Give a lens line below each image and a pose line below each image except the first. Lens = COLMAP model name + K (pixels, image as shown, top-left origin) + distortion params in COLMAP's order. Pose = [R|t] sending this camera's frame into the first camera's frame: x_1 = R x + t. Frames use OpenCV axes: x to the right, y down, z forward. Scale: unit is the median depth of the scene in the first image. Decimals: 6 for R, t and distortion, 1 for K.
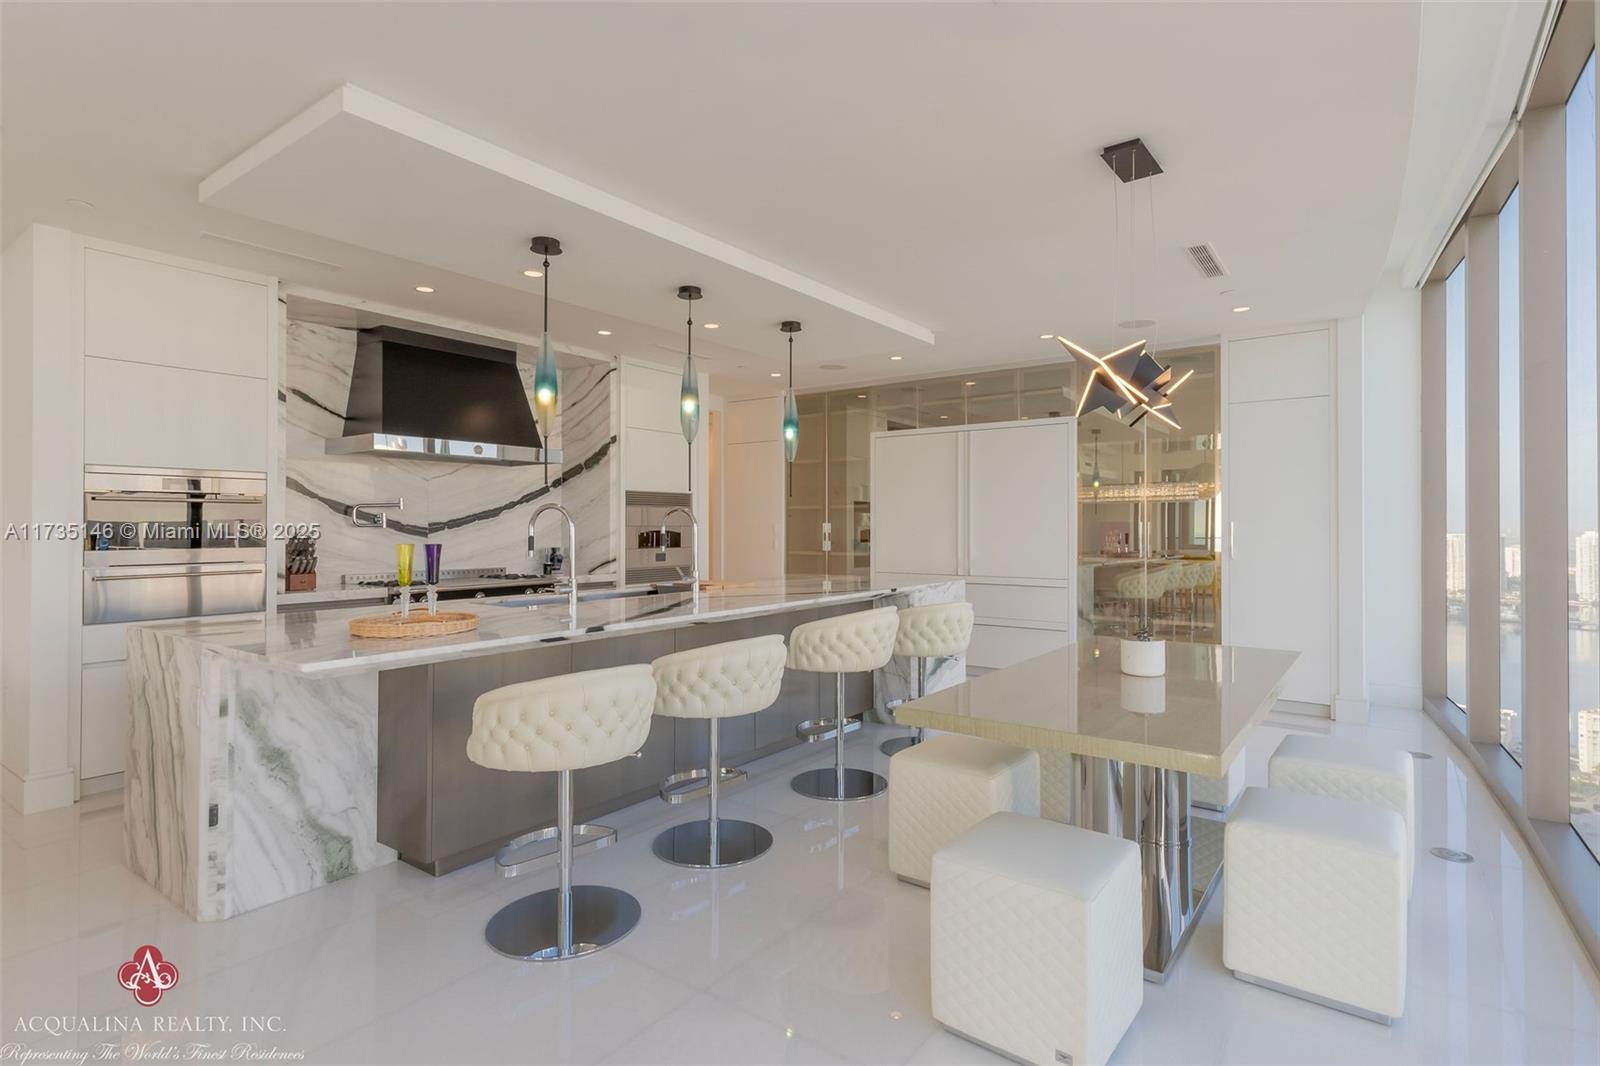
lens RADIAL K [[804.3, 0, 800.0], [0, 804.3, 533.0], [0, 0, 1]] dist [0.004753, 0.000650]
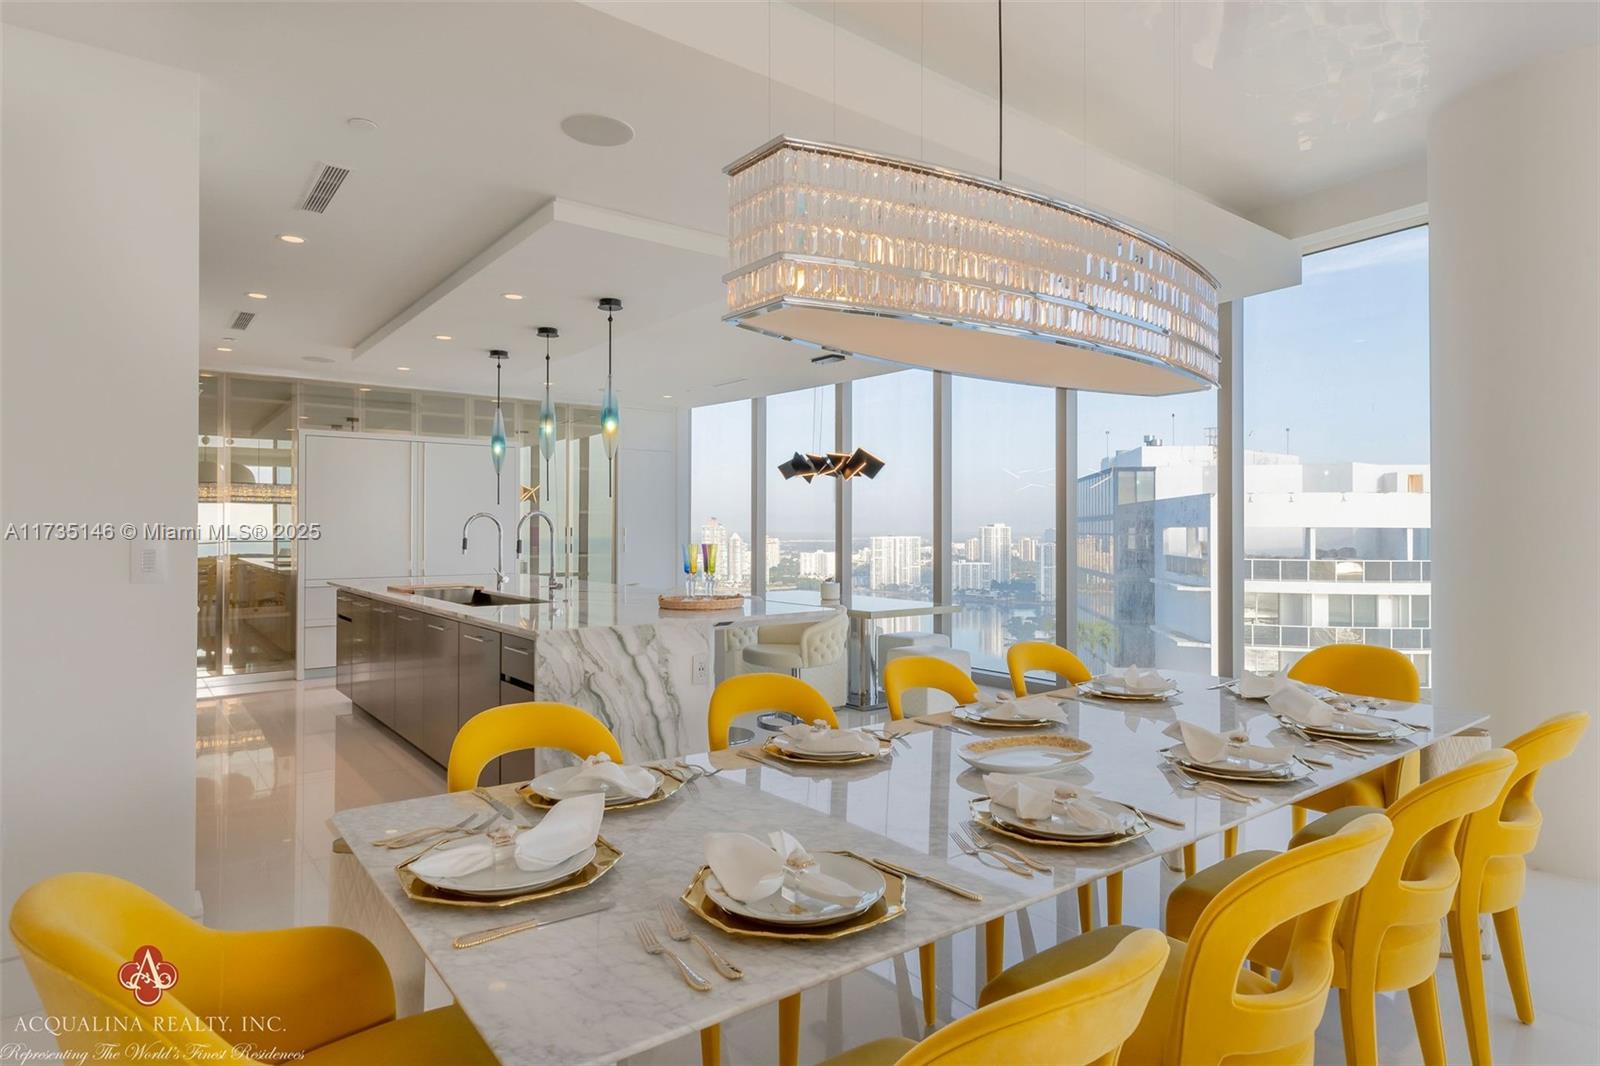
lens RADIAL K [[820.6, 0, 800.0], [0, 820.6, 533.0], [0, 0, 1]] dist [0.000103, -0.001458]
pose [[0.306983, 0.000421, 0.951715, -0.766368], [-0.001829, 0.999998, 0.000148, -0.001905], [-0.951713, -0.001786, 0.306983, 0.176214]]
